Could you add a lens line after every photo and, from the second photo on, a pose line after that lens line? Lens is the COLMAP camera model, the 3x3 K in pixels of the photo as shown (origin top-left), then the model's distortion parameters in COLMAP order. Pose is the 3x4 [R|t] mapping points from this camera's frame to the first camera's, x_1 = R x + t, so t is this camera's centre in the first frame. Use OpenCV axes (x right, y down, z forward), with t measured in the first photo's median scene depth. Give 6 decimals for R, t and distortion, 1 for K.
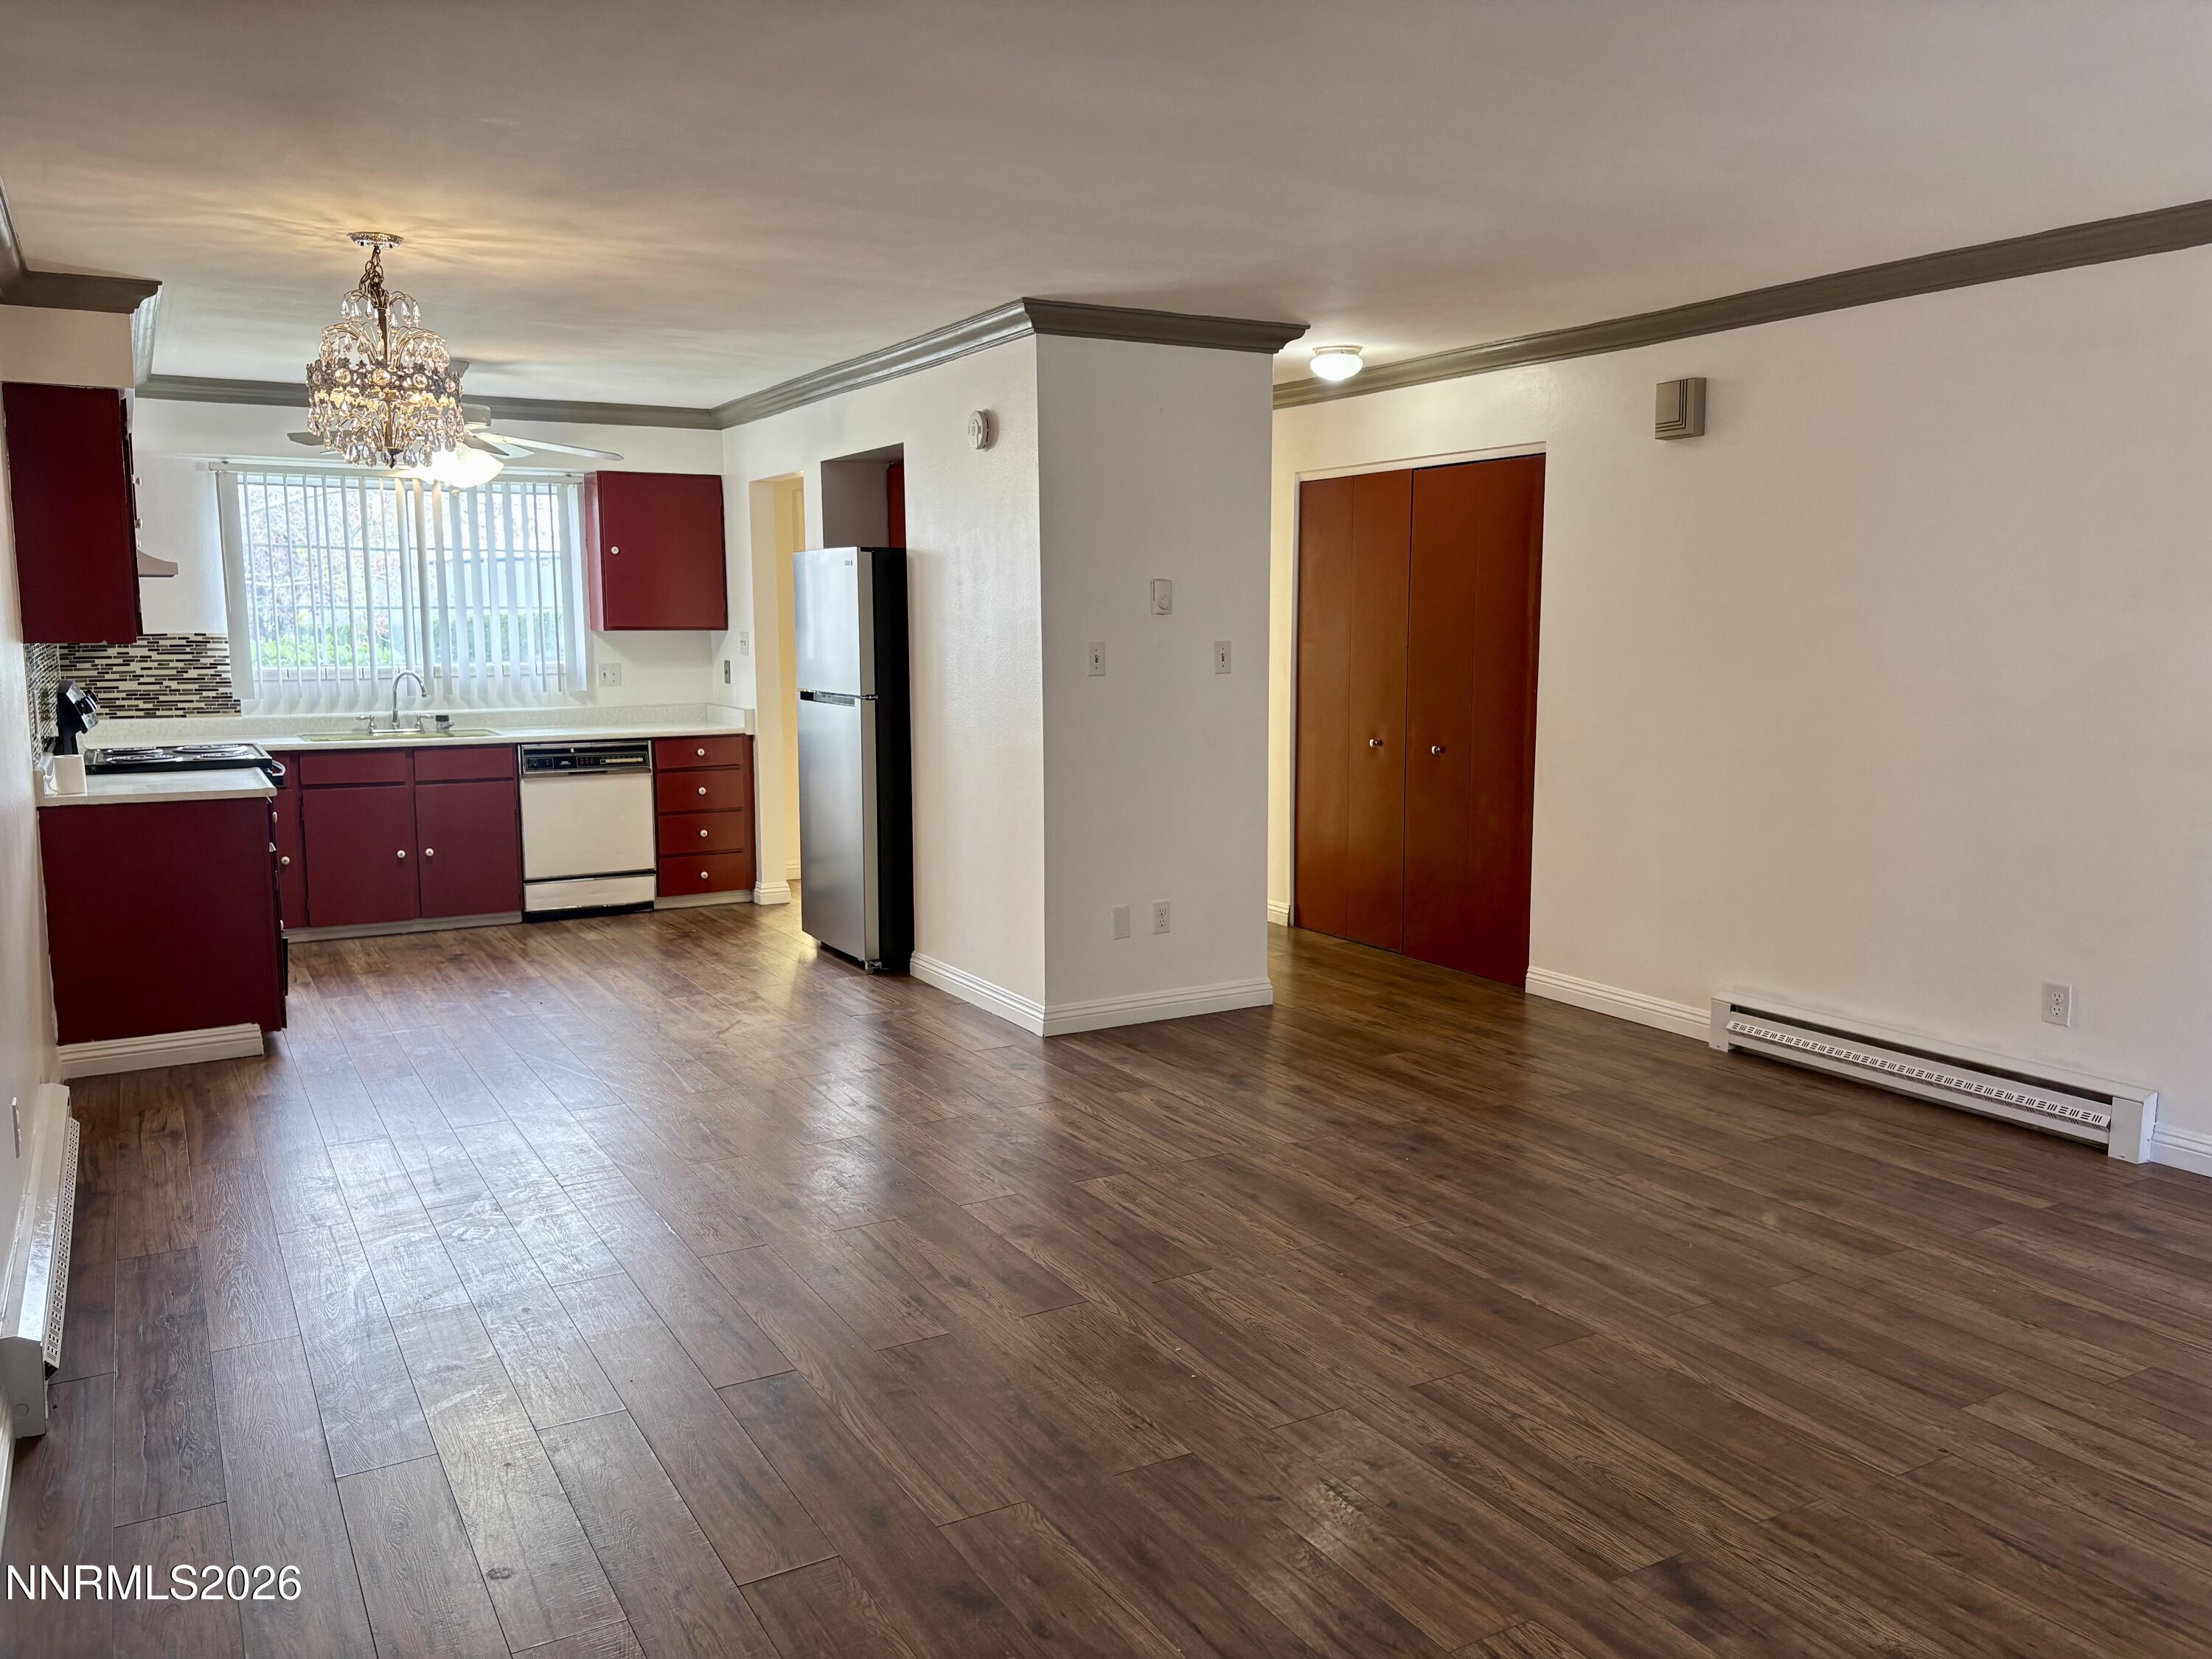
lens RADIAL K [[1685.8, 0, 1097.7], [0, 1685.8, 831.6], [0, 0, 1]] dist [0.055804, -0.057357]
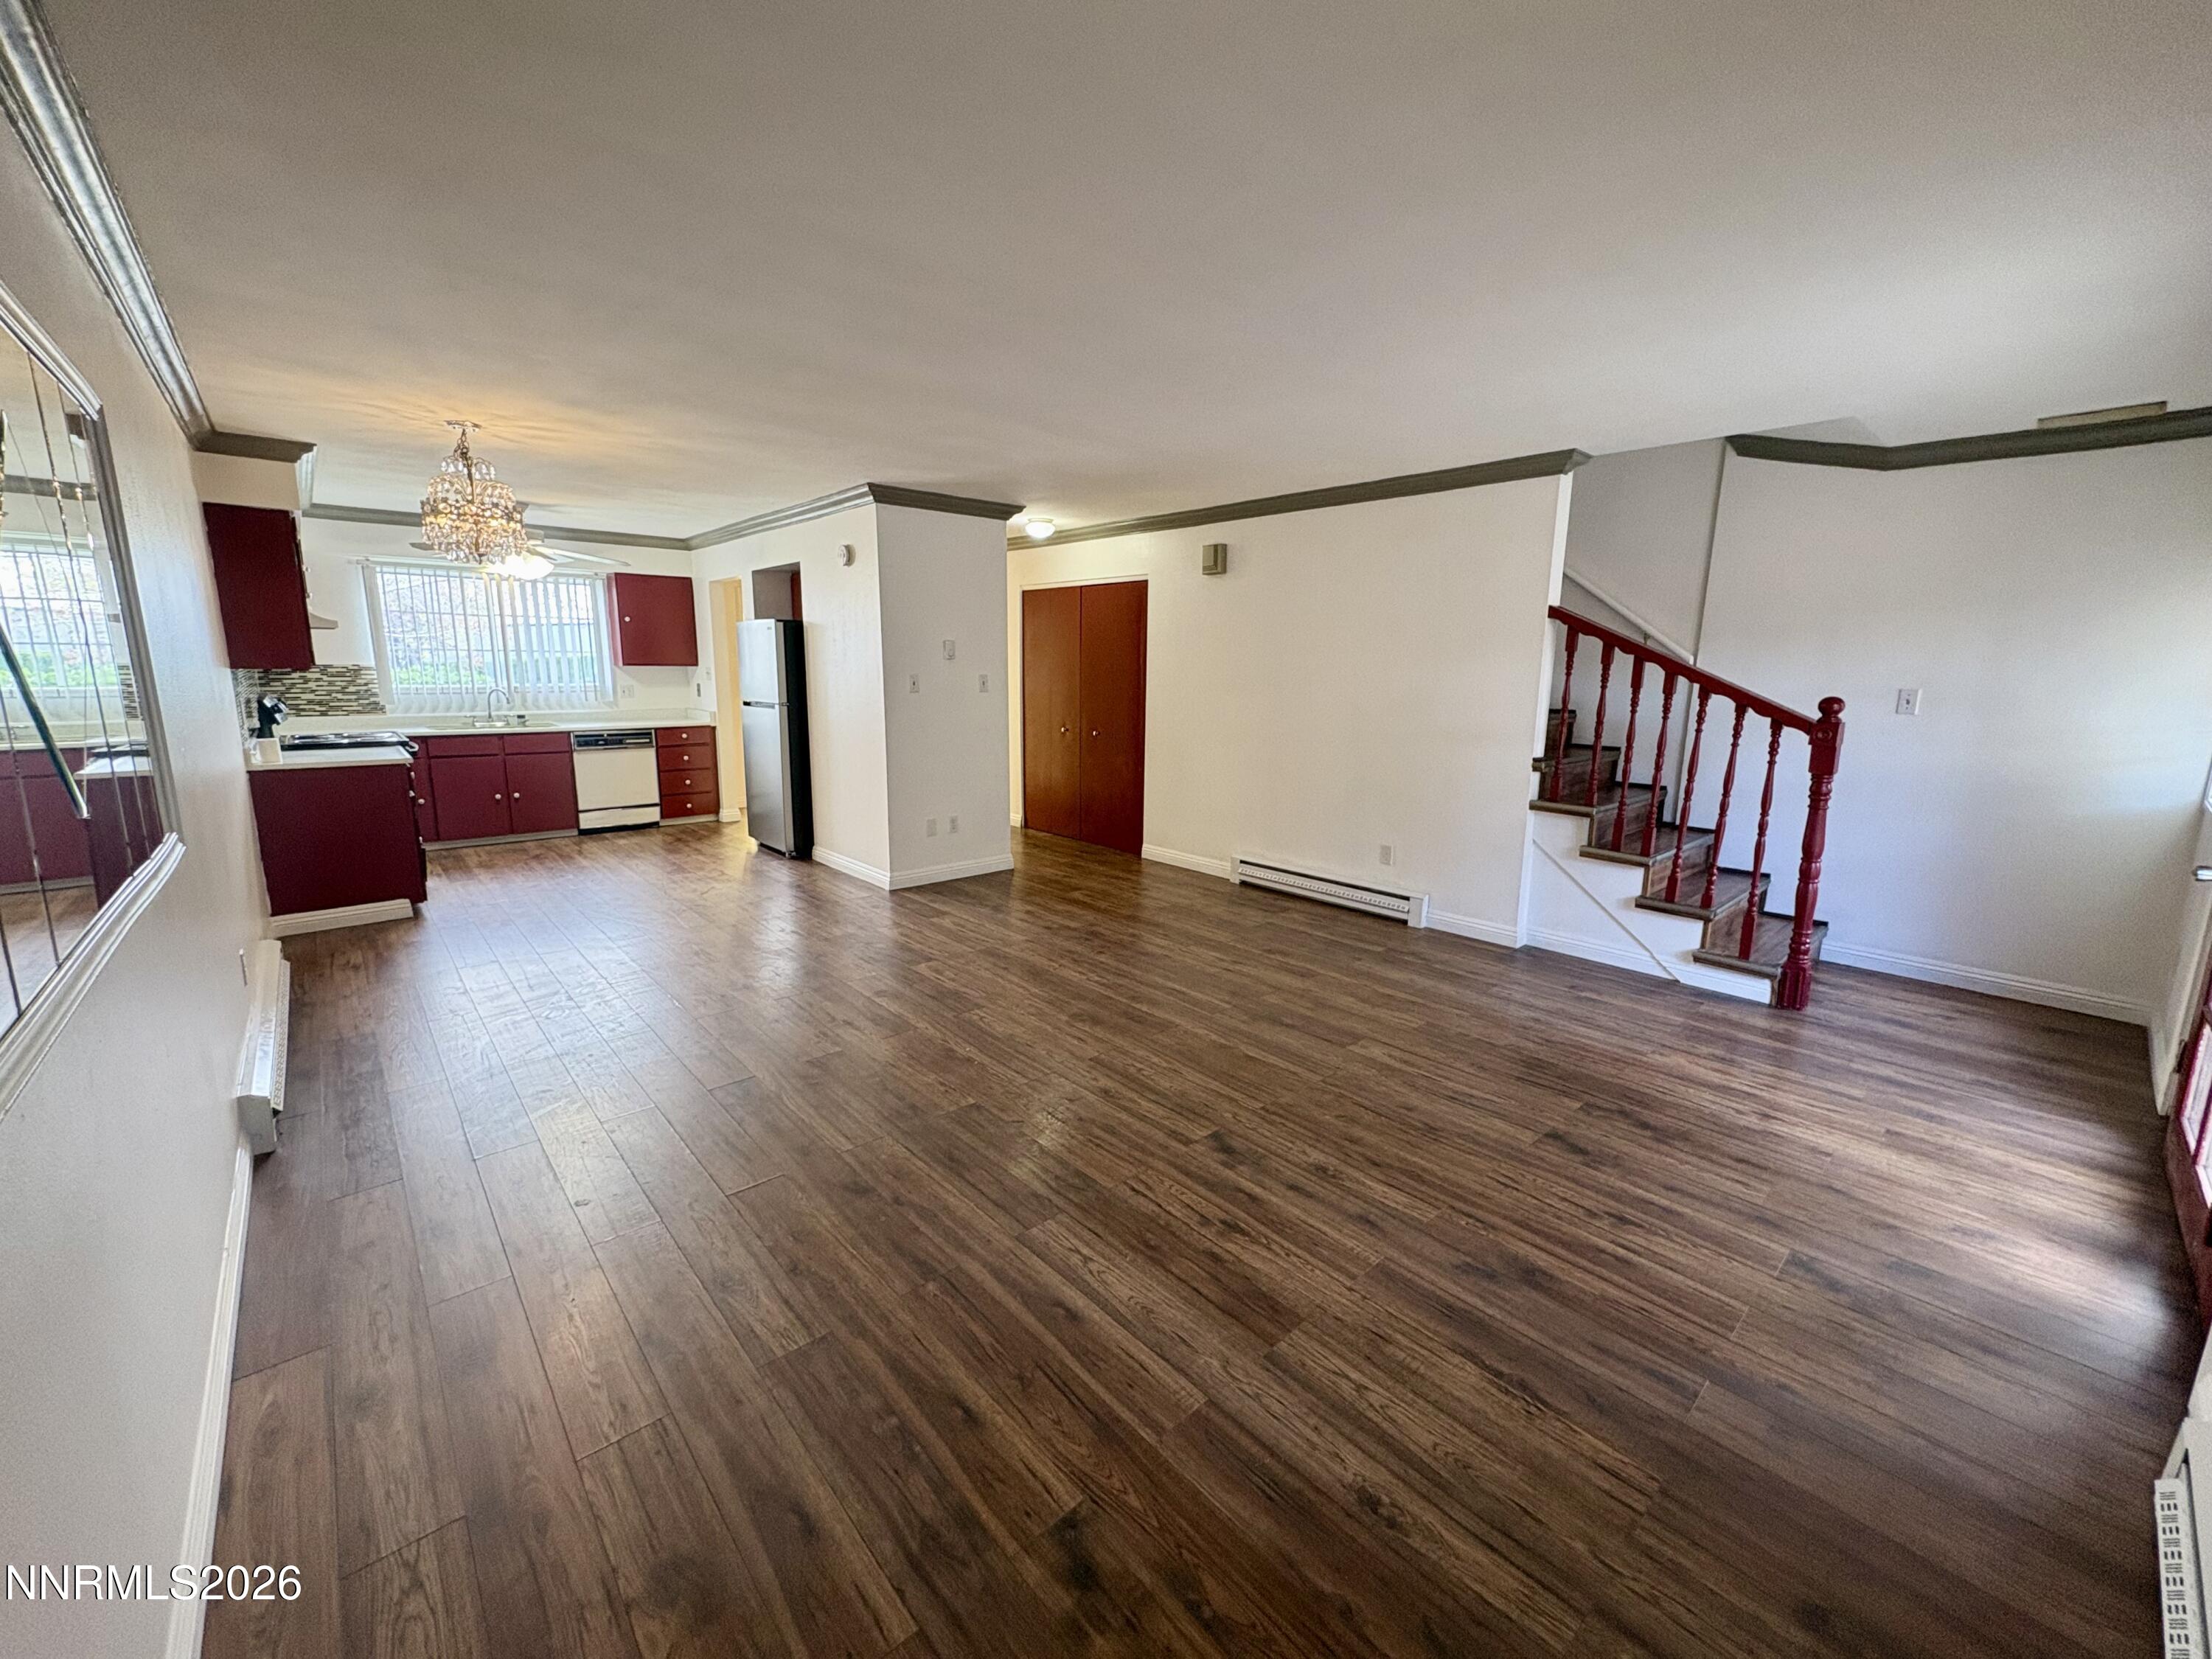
lens RADIAL K [[883.5, 0, 1104.6], [0, 883.5, 827.3], [0, 0, 1]] dist [0.002151, -0.000493]
pose [[0.977688, -0.023552, 0.208736, -0.002727], [0.011905, 0.998310, 0.056882, 0.001257], [-0.209723, -0.053128, 0.976316, 0.010050]]
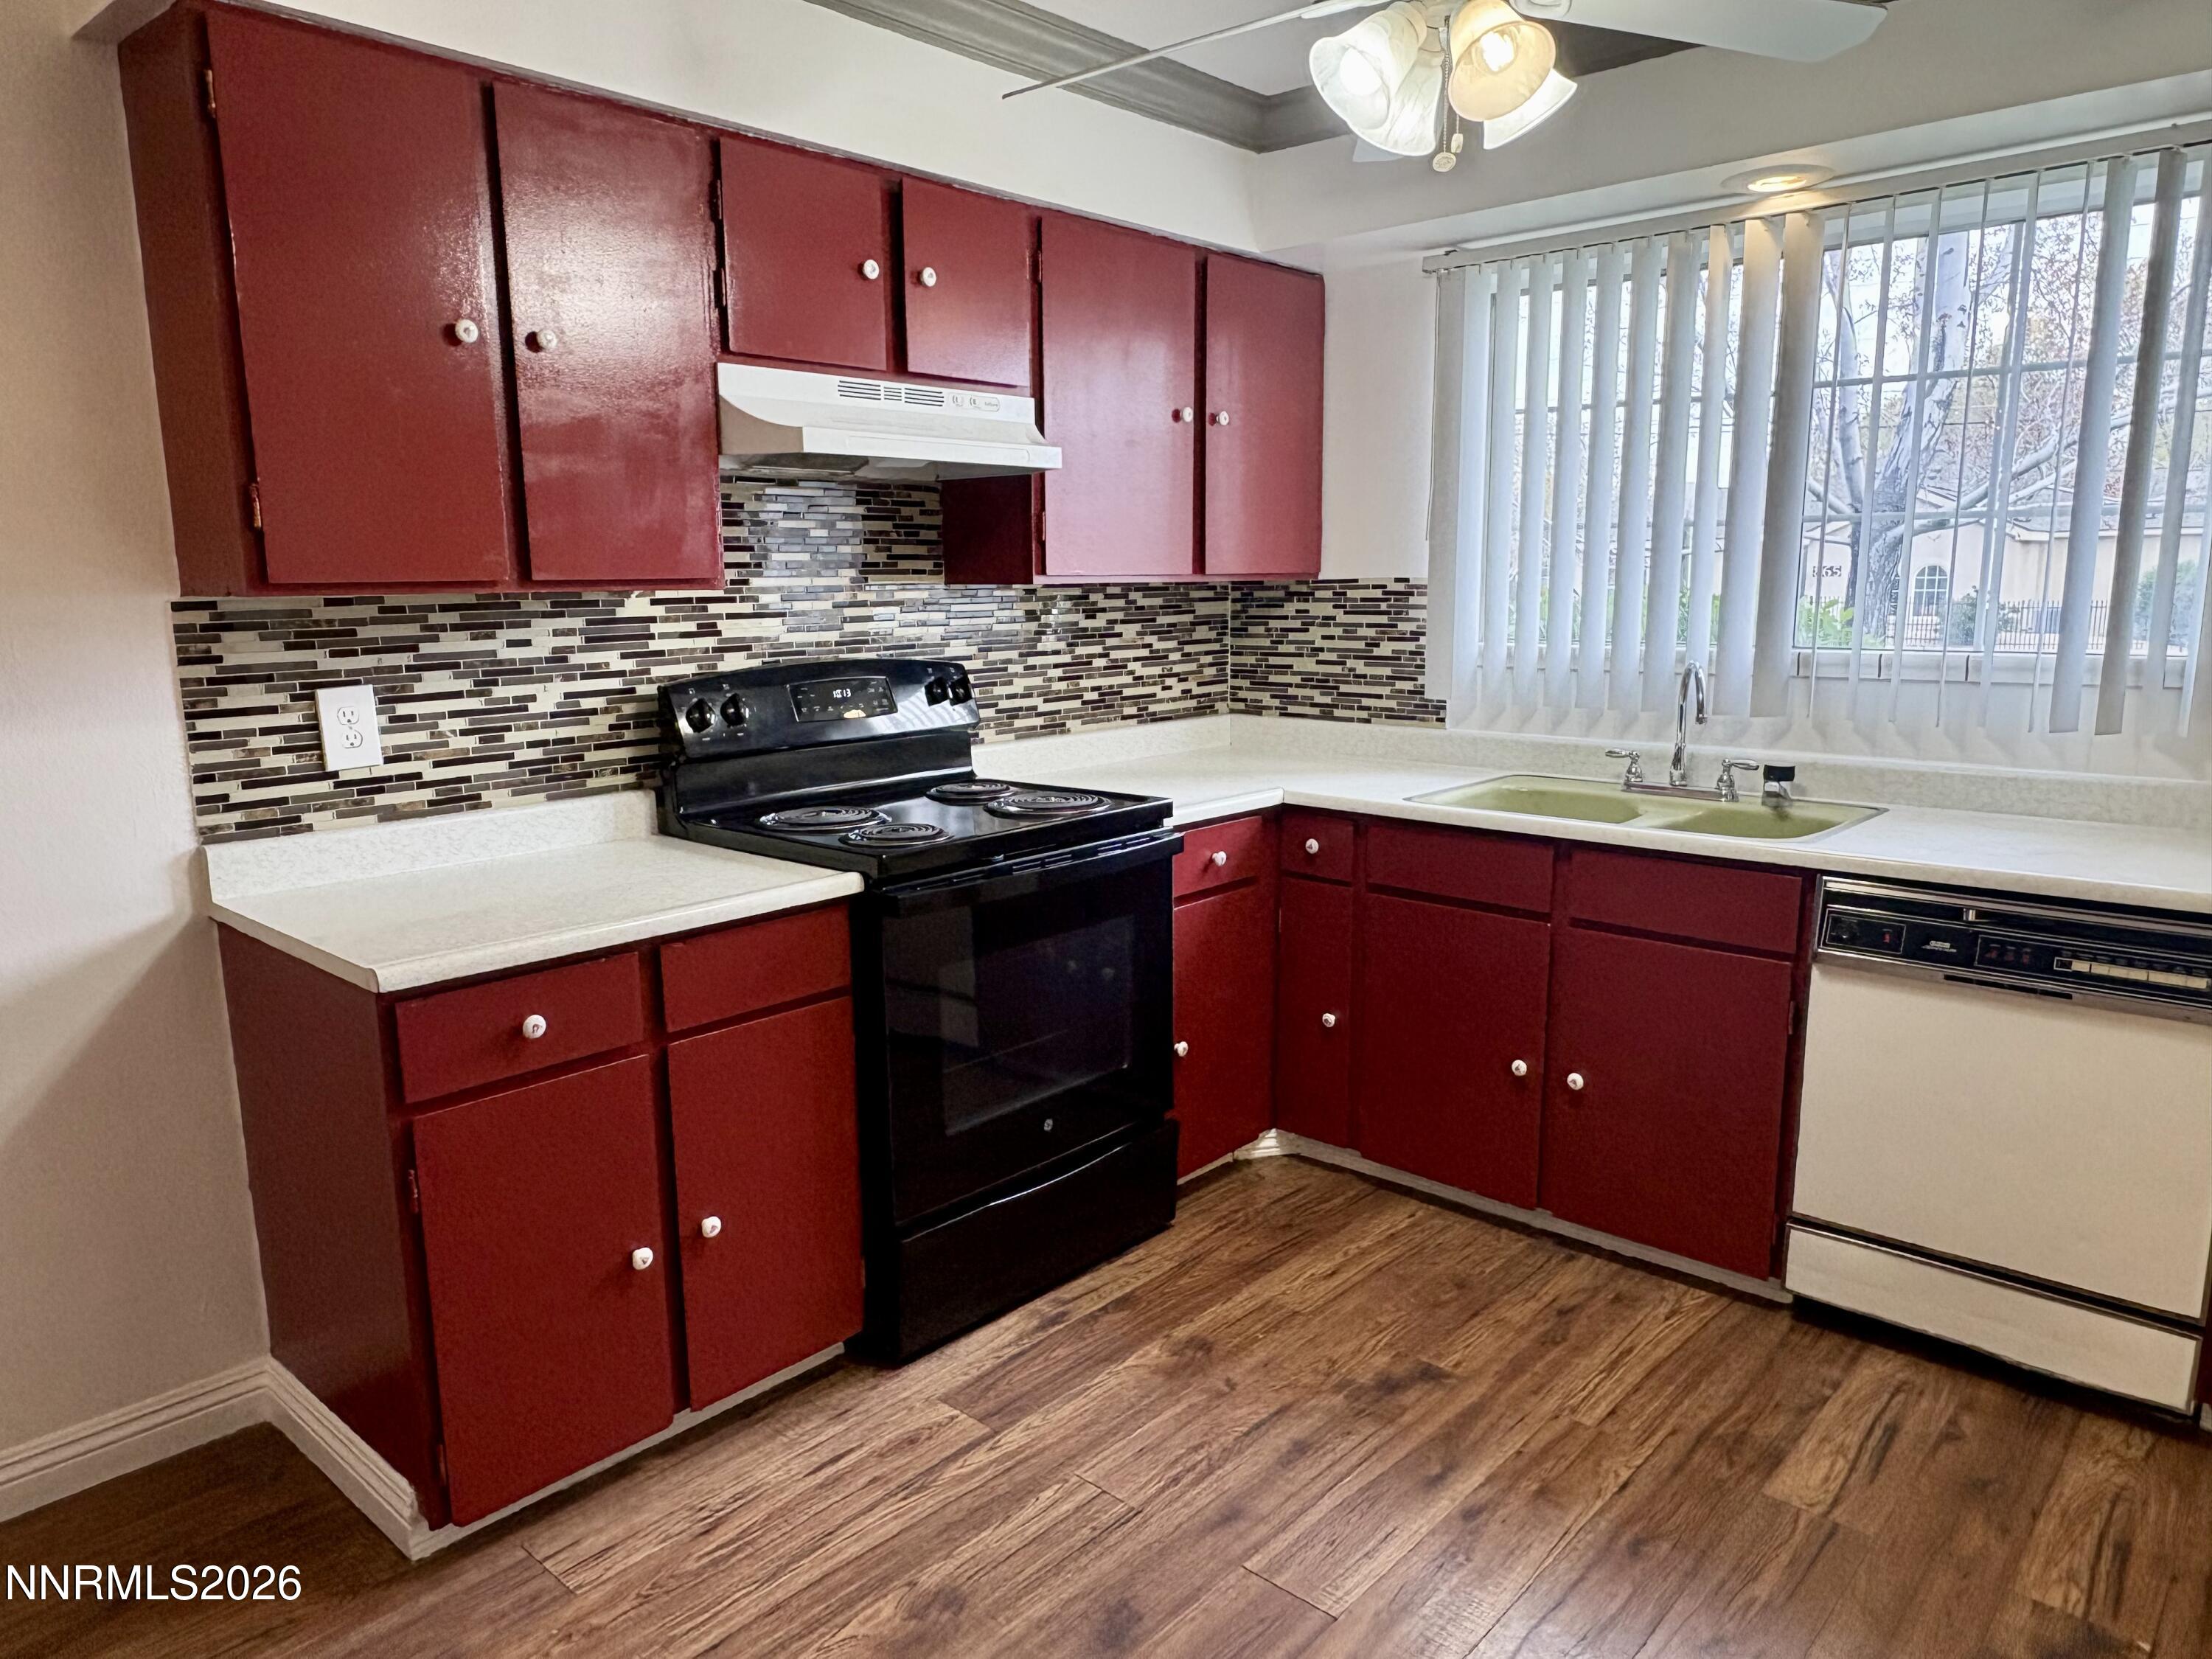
lens RADIAL K [[1461.7, 0, 1093.9], [0, 1461.7, 840.8], [0, 0, 1]] dist [-0.004865, 0.000272]
pose [[0.306679, 0.170319, -0.936451, -0.152613], [-0.114267, 0.983332, 0.141424, -0.150499], [0.944929, 0.063634, 0.321029, 1.296140]]
